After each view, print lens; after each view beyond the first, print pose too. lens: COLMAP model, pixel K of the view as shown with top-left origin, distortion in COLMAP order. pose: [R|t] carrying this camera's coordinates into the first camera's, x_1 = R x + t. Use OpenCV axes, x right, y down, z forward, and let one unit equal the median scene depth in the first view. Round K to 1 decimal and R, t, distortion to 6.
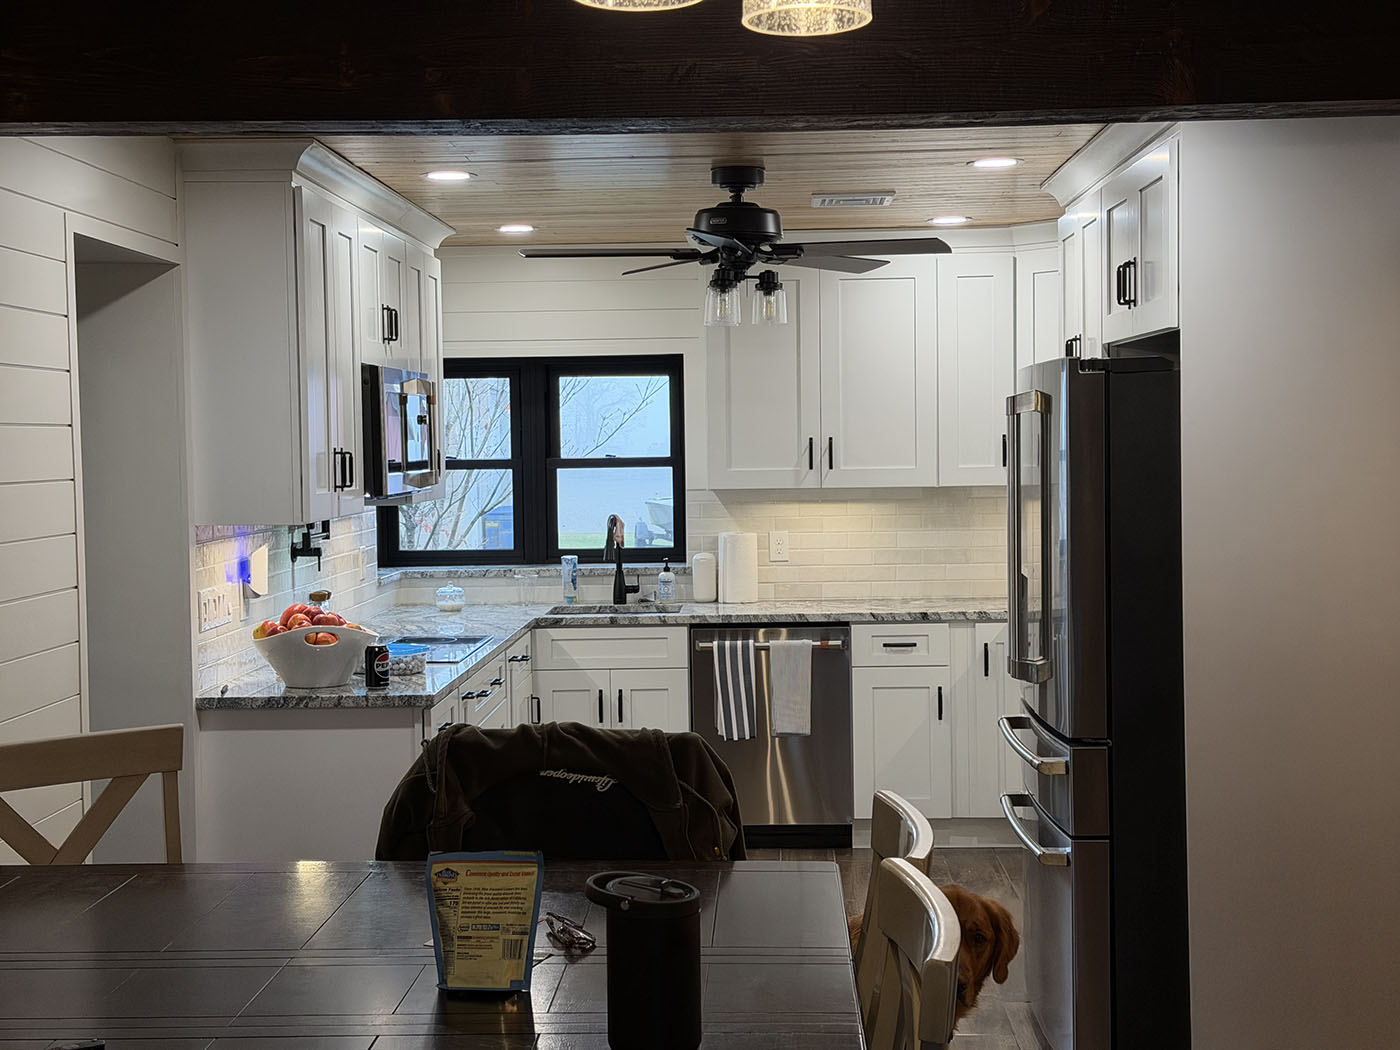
lens RADIAL K [[1935.7, 0, 708.8], [0, 1935.7, 552.2], [0, 0, 1]] dist [0.138713, 0.000000]
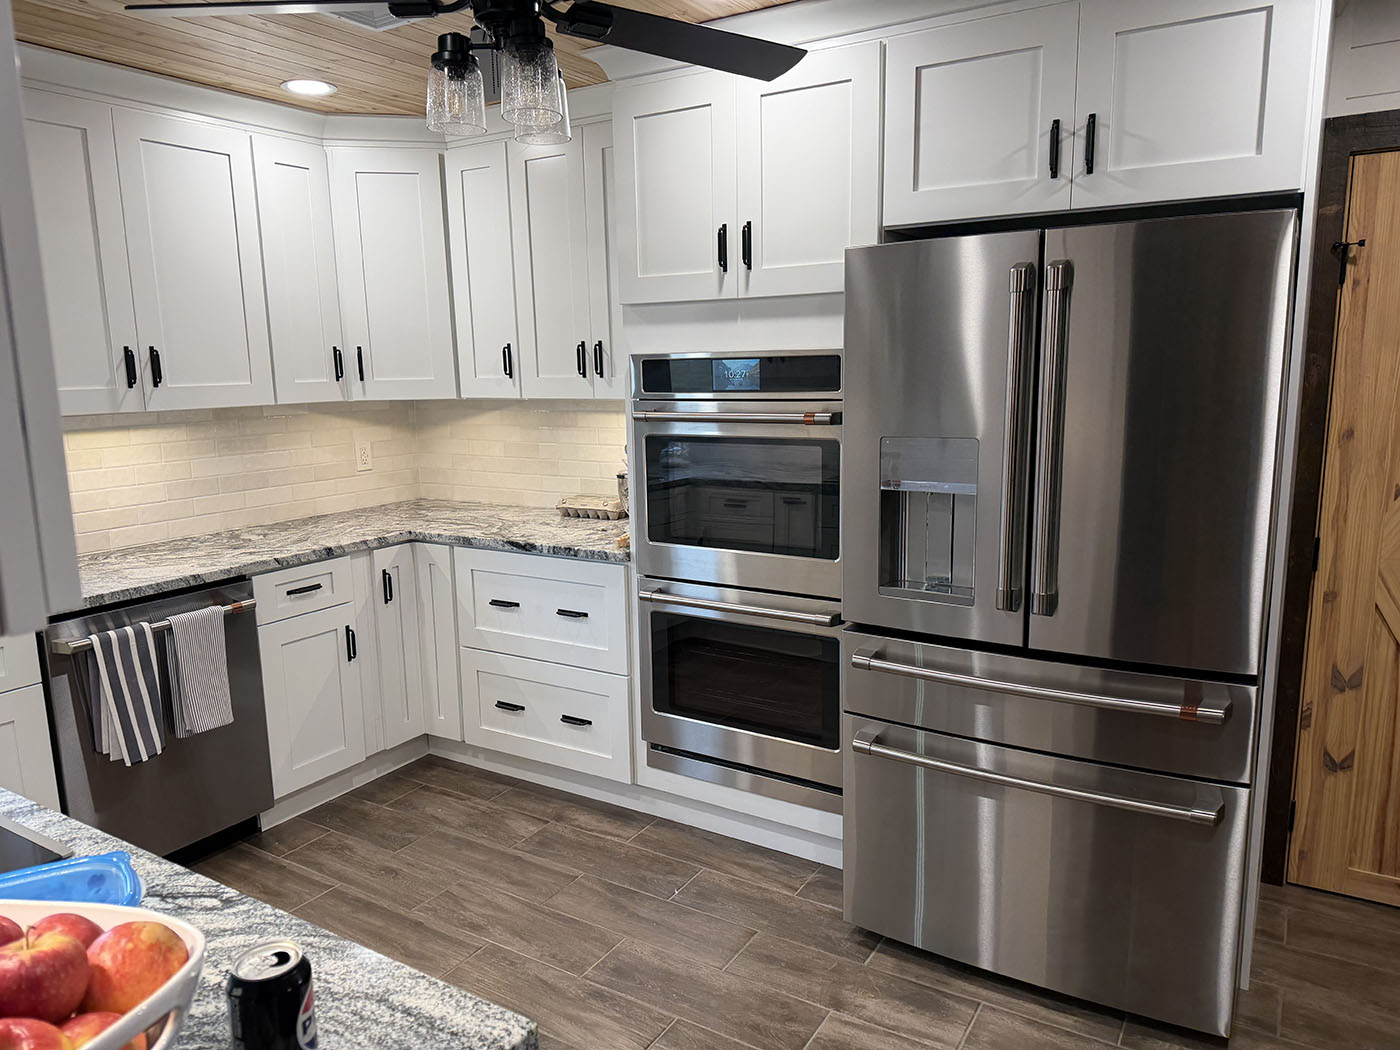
lens RADIAL K [[984.1, 0, 699.8], [0, 984.1, 532.9], [0, 0, 1]] dist [0.041937, -0.046558]
pose [[0.505006, -0.145516, 0.850761, -0.213938], [0.064308, 0.989289, 0.131038, -0.027339], [-0.860717, -0.011464, 0.508955, 0.720009]]
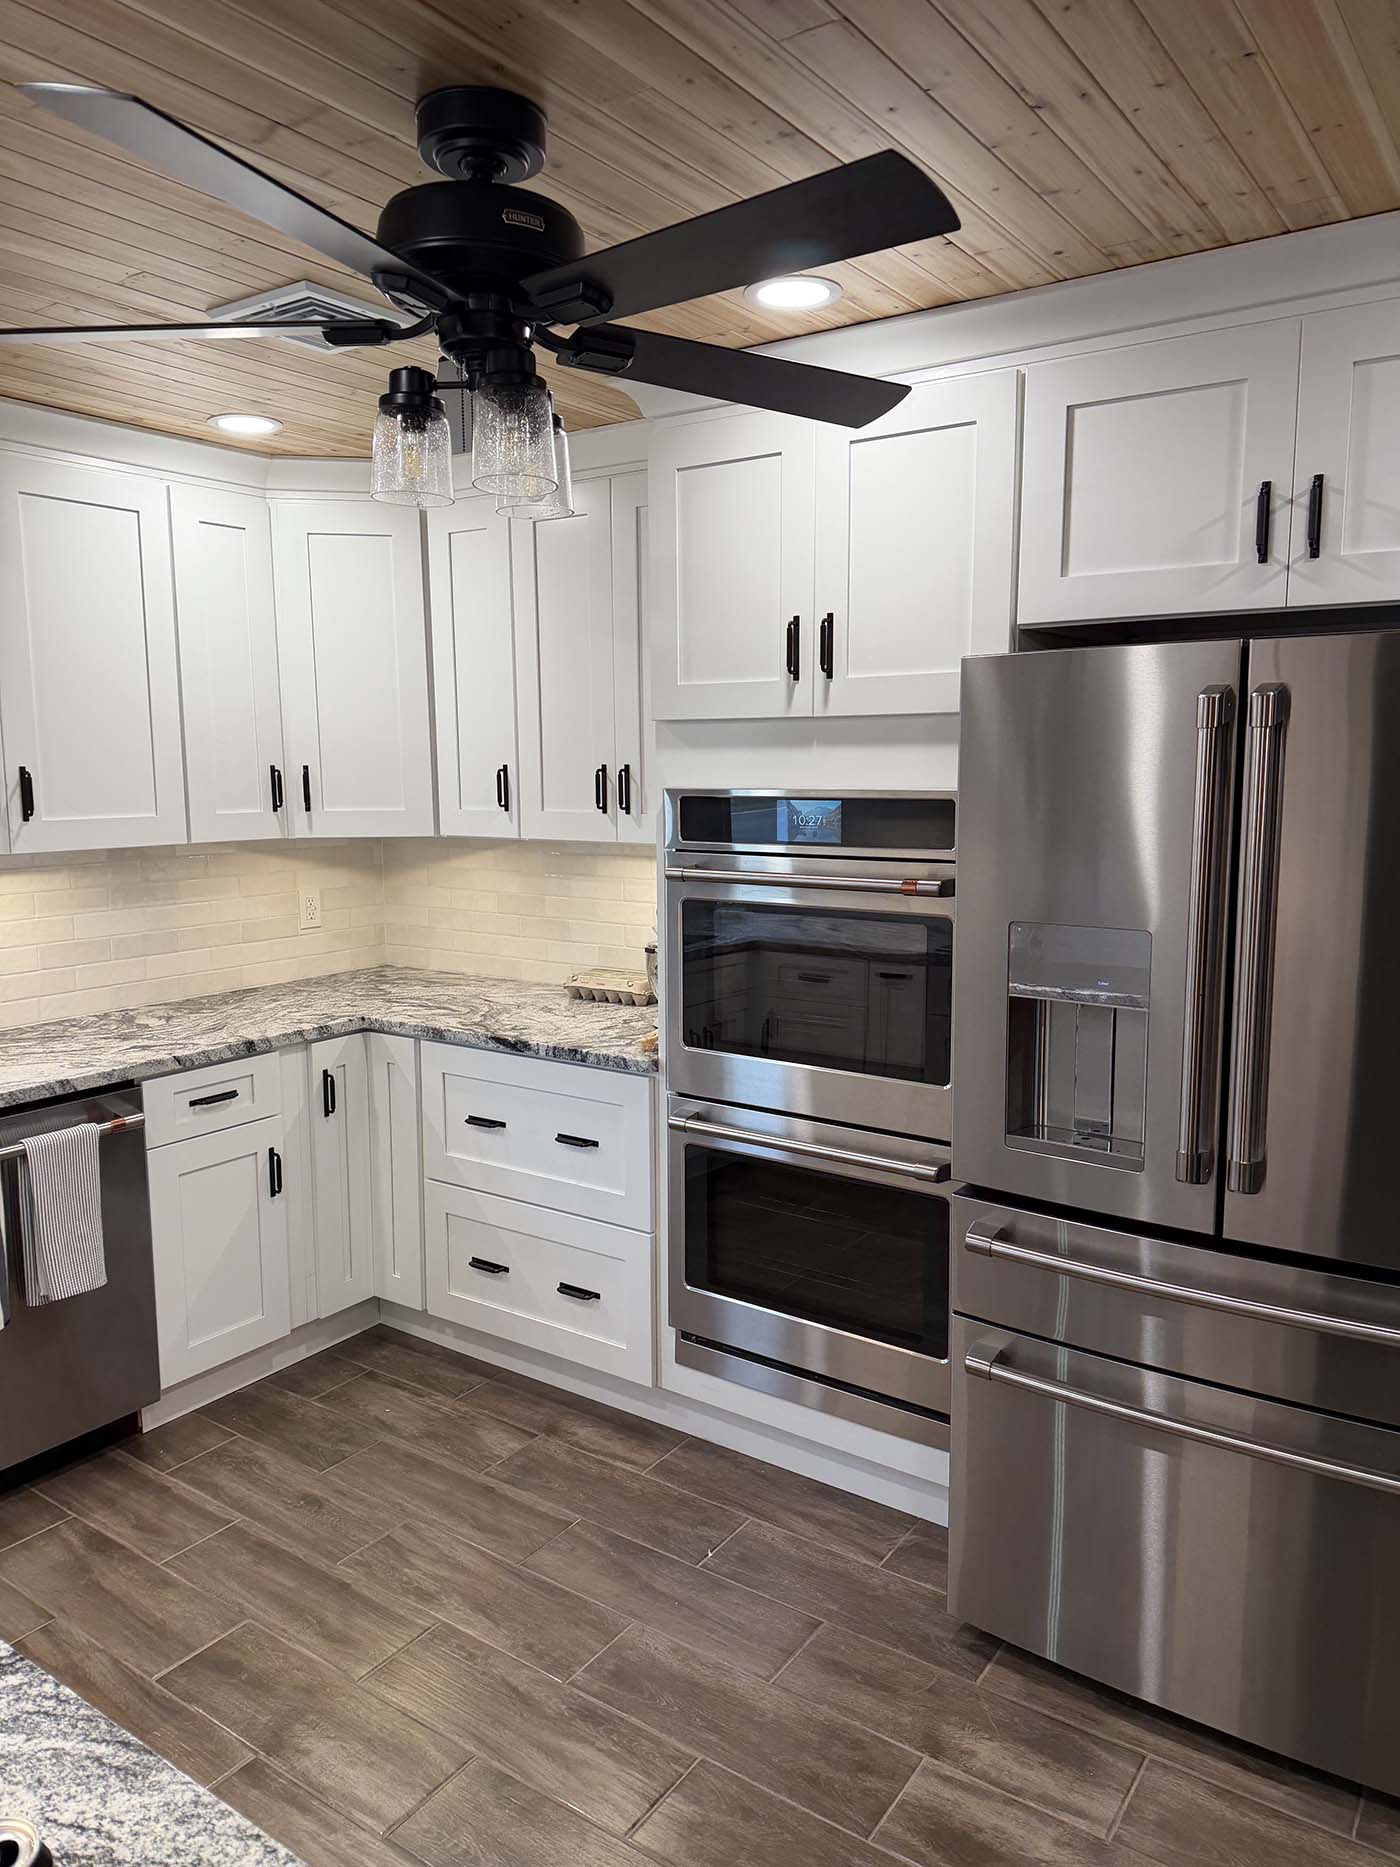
lens RADIAL K [[1312.4, 0, 717.9], [0, 1312.4, 932.5], [0, 0, 1]] dist [0.041937, -0.046558]
pose [[0.545917, -0.097664, 0.832127, -0.190634], [0.047132, 0.995190, 0.085881, -0.040546], [-0.836512, -0.007664, 0.547895, 0.724553]]
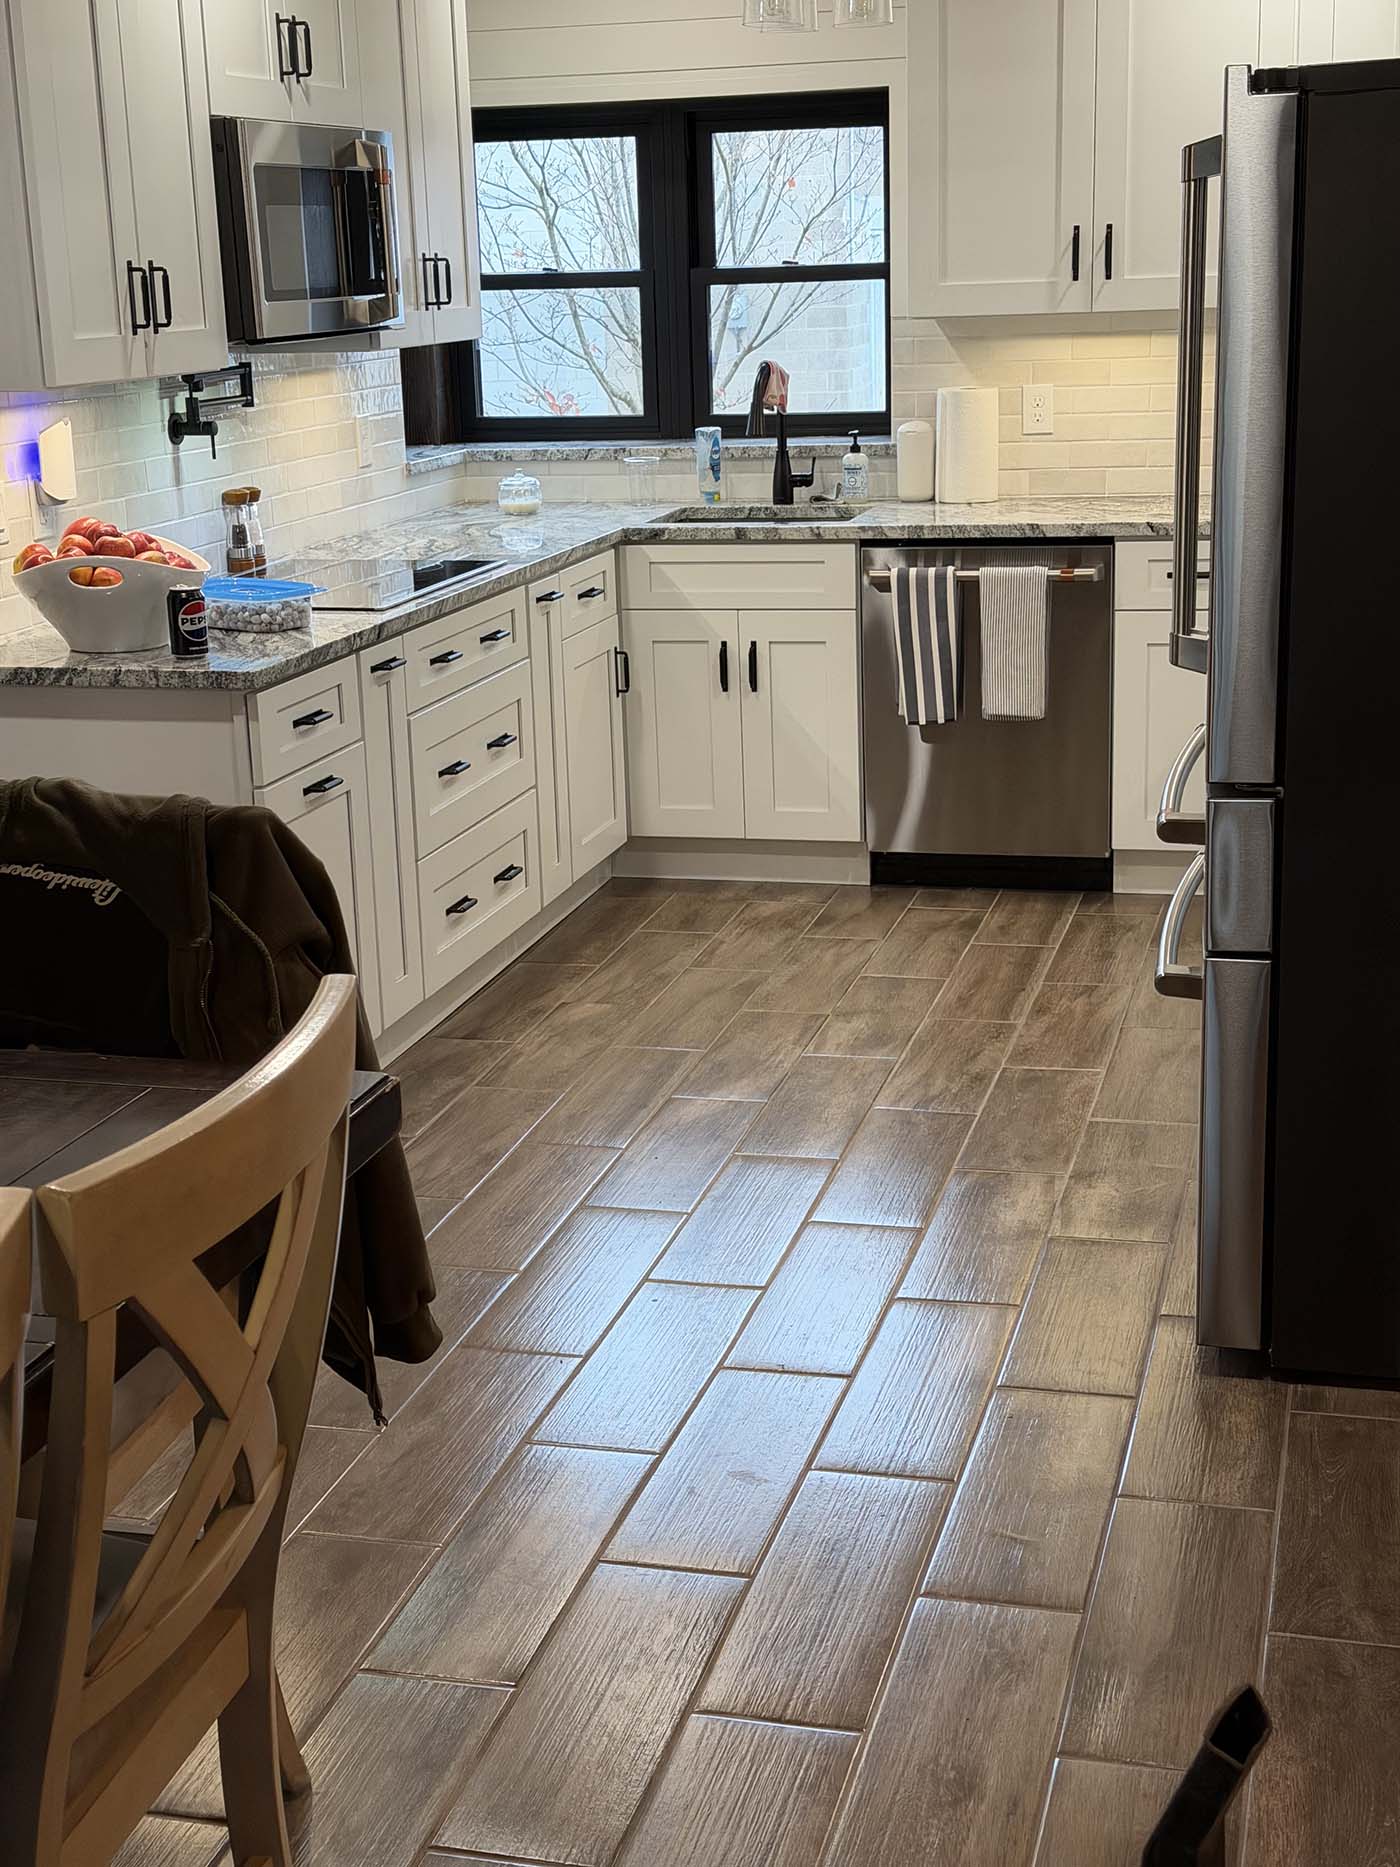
lens RADIAL K [[2581.4, 0, 694.5], [0, 2581.4, 938.1], [0, 0, 1]] dist [0.138713, 0.000000]
pose [[0.973964, 0.042619, -0.222659, 0.153372], [0.004300, 0.978520, 0.206108, -0.012094], [0.226660, -0.201699, 0.952860, 0.174216]]
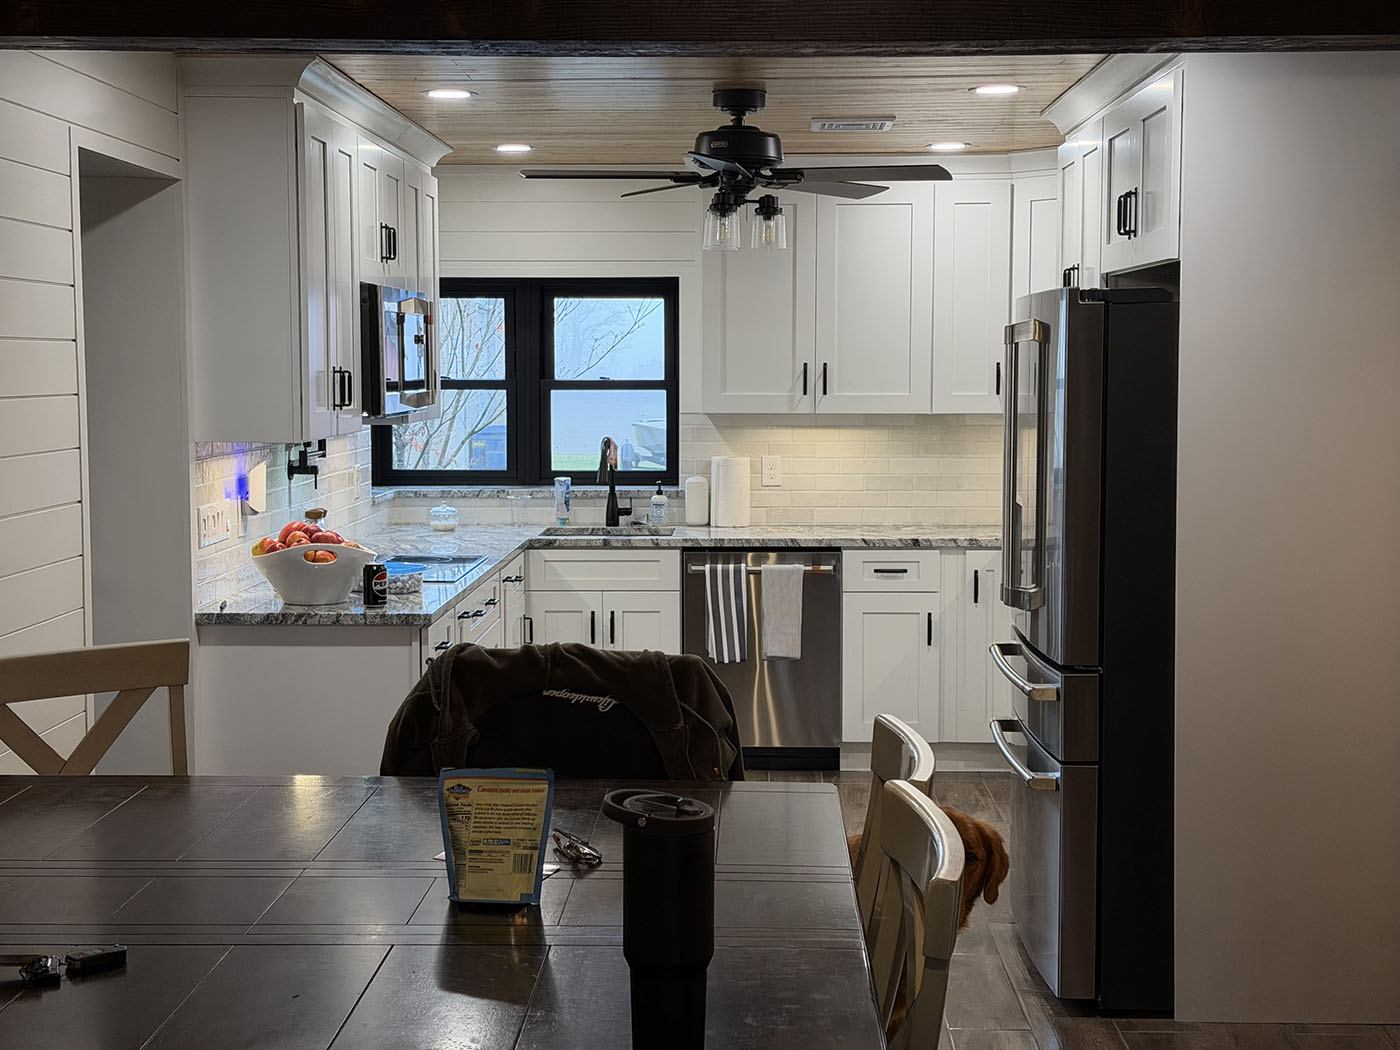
lens RADIAL K [[1935.7, 0, 703.4], [0, 1935.7, 535.5], [0, 0, 1]] dist [0.138713, 0.000000]
pose [[0.999883, 0.014173, 0.005791, -0.005533], [-0.014347, 0.999408, 0.031279, -0.000586], [-0.005345, -0.031359, 0.999494, -0.005662]]
